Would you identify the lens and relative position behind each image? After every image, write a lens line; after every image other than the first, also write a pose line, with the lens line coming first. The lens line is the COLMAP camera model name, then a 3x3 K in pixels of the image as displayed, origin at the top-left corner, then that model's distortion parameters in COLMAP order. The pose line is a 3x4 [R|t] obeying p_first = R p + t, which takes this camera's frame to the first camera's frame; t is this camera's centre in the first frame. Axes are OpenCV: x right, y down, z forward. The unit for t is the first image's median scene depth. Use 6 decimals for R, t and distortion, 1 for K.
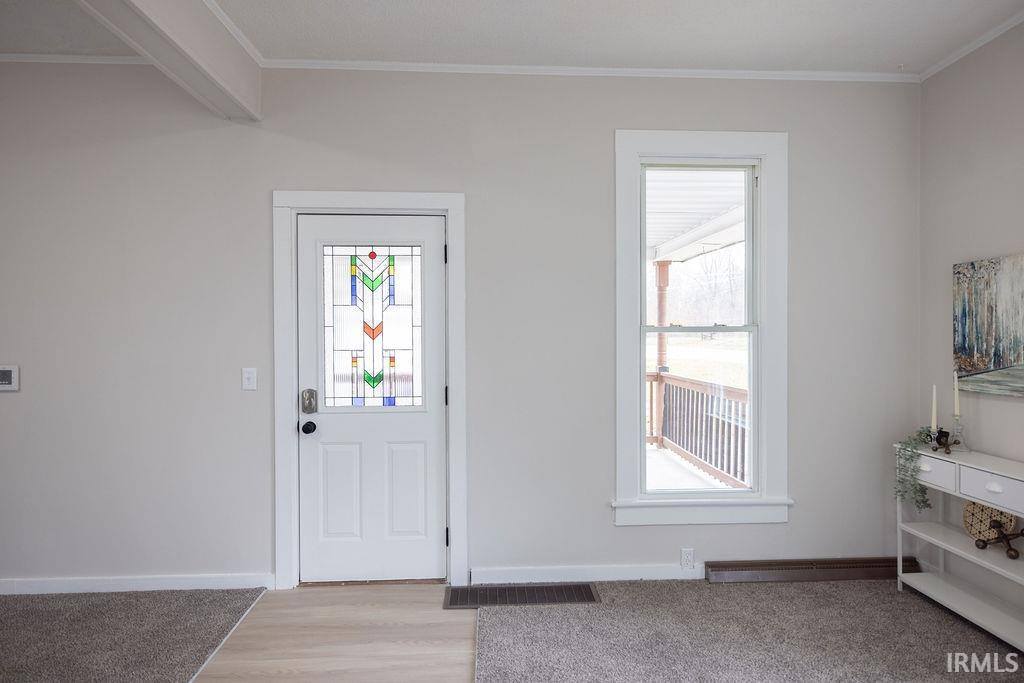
lens RADIAL K [[570.5, 0, 514.7], [0, 570.5, 337.8], [0, 0, 1]] dist [0.001323, -0.000620]
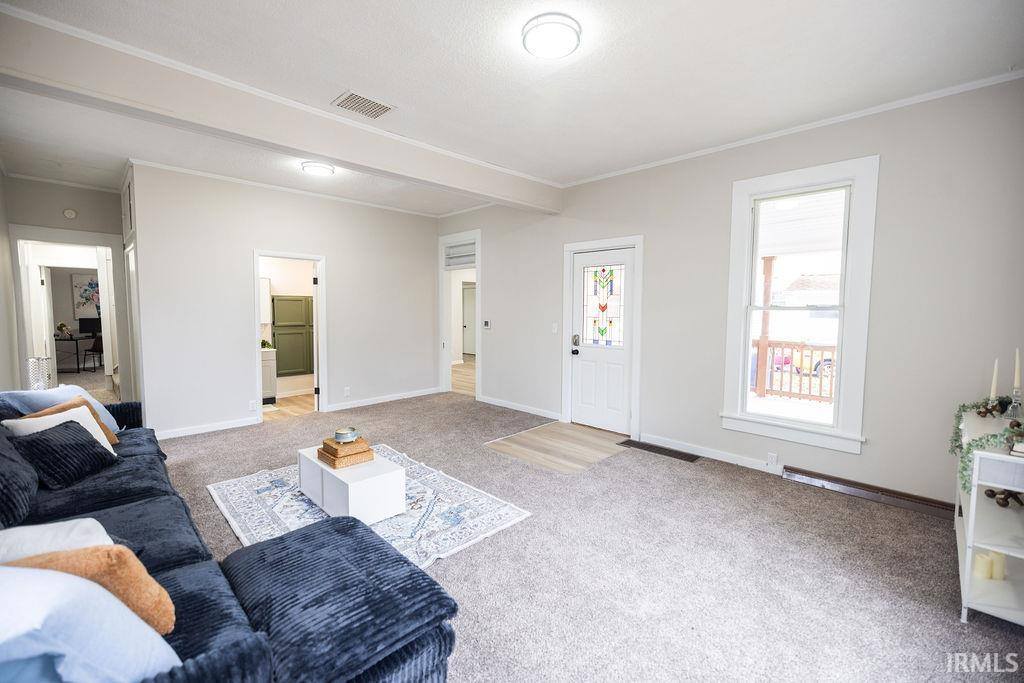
lens RADIAL K [[427.8, 0, 513.2], [0, 427.8, 338.6], [0, 0, 1]] dist [0.002729, 0.000415]
pose [[0.671459, 0.061216, -0.738509, 0.674958], [-0.015262, 0.997513, 0.068809, -0.002608], [0.740884, -0.034931, 0.670724, -0.267412]]
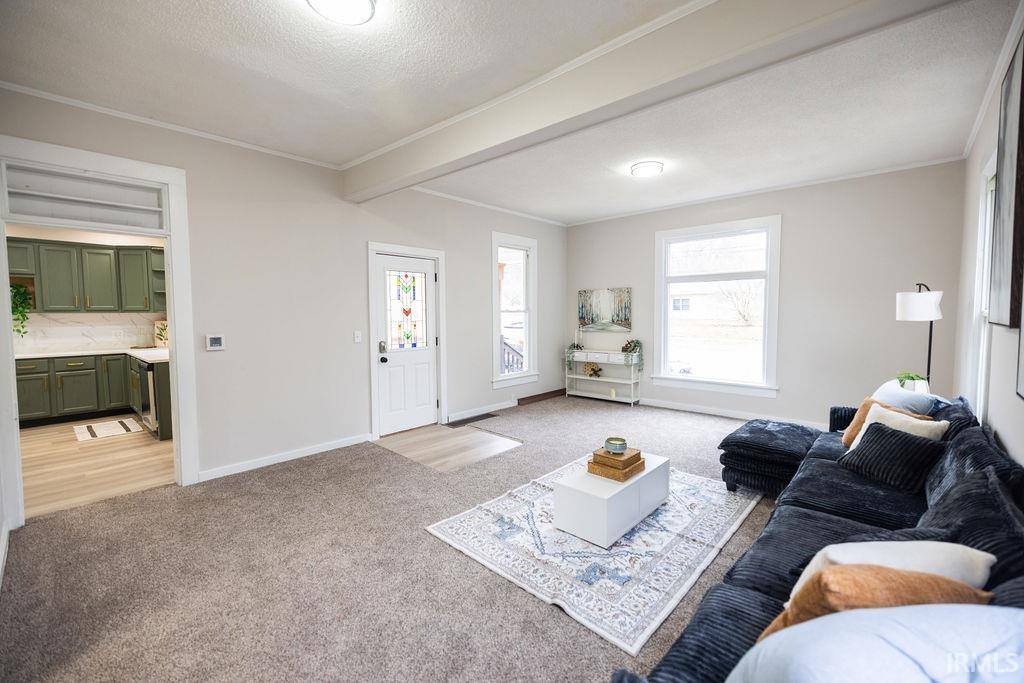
lens RADIAL K [[427.8, 0, 513.2], [0, 427.8, 338.6], [0, 0, 1]] dist [0.002729, 0.000415]
pose [[0.712217, -0.044126, 0.700571, -1.085340], [0.009082, 0.998518, 0.053659, 0.004191], [-0.701900, -0.031854, 0.711562, -0.403665]]
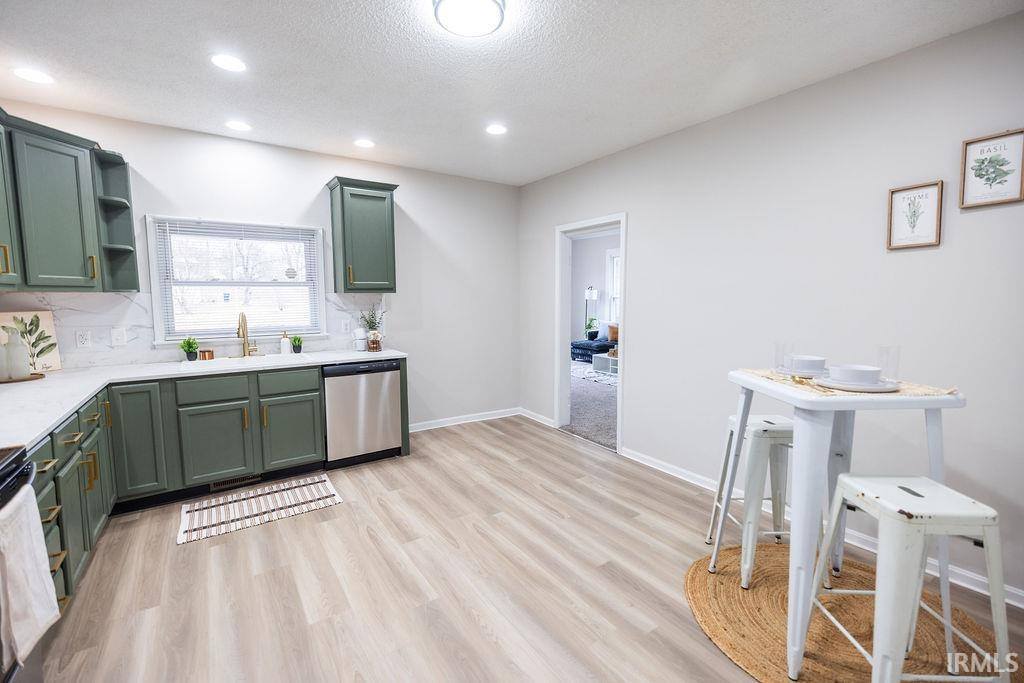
lens RADIAL K [[440.2, 0, 512.0], [0, 440.2, 341.5], [0, 0, 1]] dist [0.001528, 0.000209]
pose [[-0.510549, -0.082266, 0.855904, -2.102855], [0.011549, 0.994667, 0.102492, -0.005727], [-0.859771, 0.062212, -0.506876, 1.875962]]
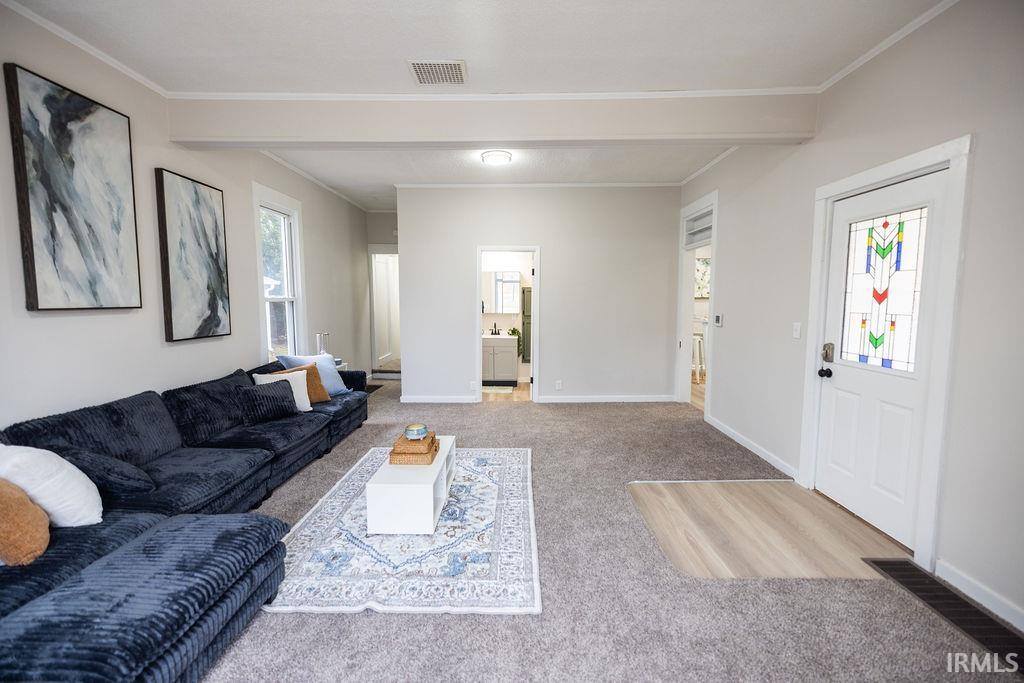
lens RADIAL K [[427.8, 0, 513.2], [0, 427.8, 338.6], [0, 0, 1]] dist [0.002729, 0.000415]
pose [[-0.057218, 0.099378, -0.993403, 0.608336], [-0.008589, 0.994948, 0.100027, -0.007410], [0.998325, 0.014256, -0.056075, 0.355392]]
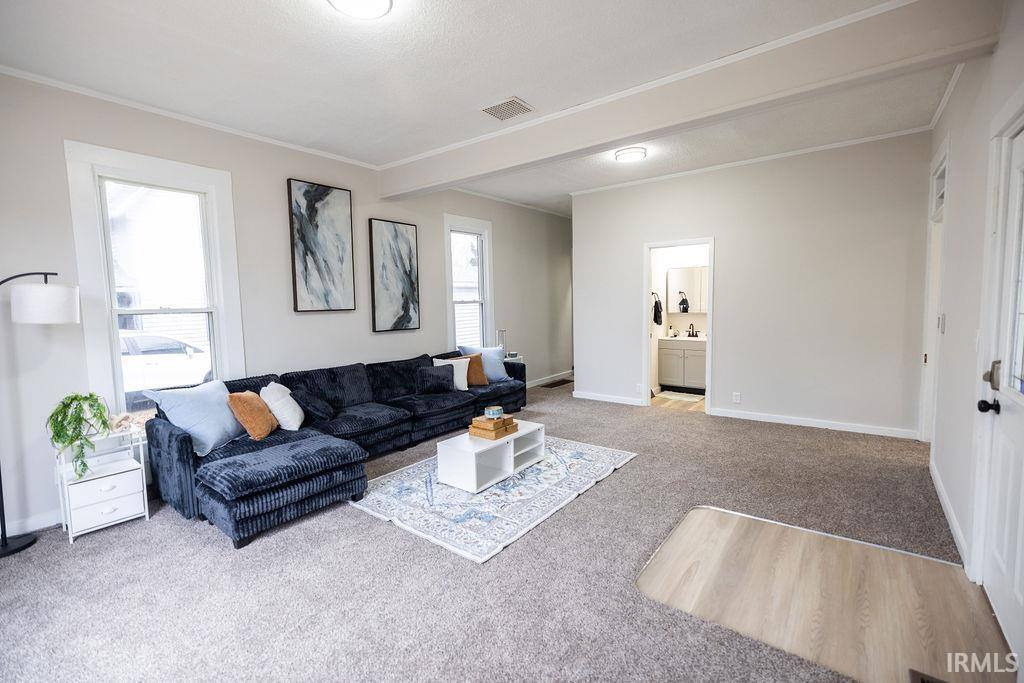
lens RADIAL K [[452.6, 0, 512.6], [0, 452.6, 338.4], [0, 0, 1]] dist [0.001966, 0.000059]
pose [[-0.646667, 0.083489, -0.758190, 0.559296], [0.017737, 0.995369, 0.094478, -0.012545], [0.762566, 0.047648, -0.645153, 0.881386]]
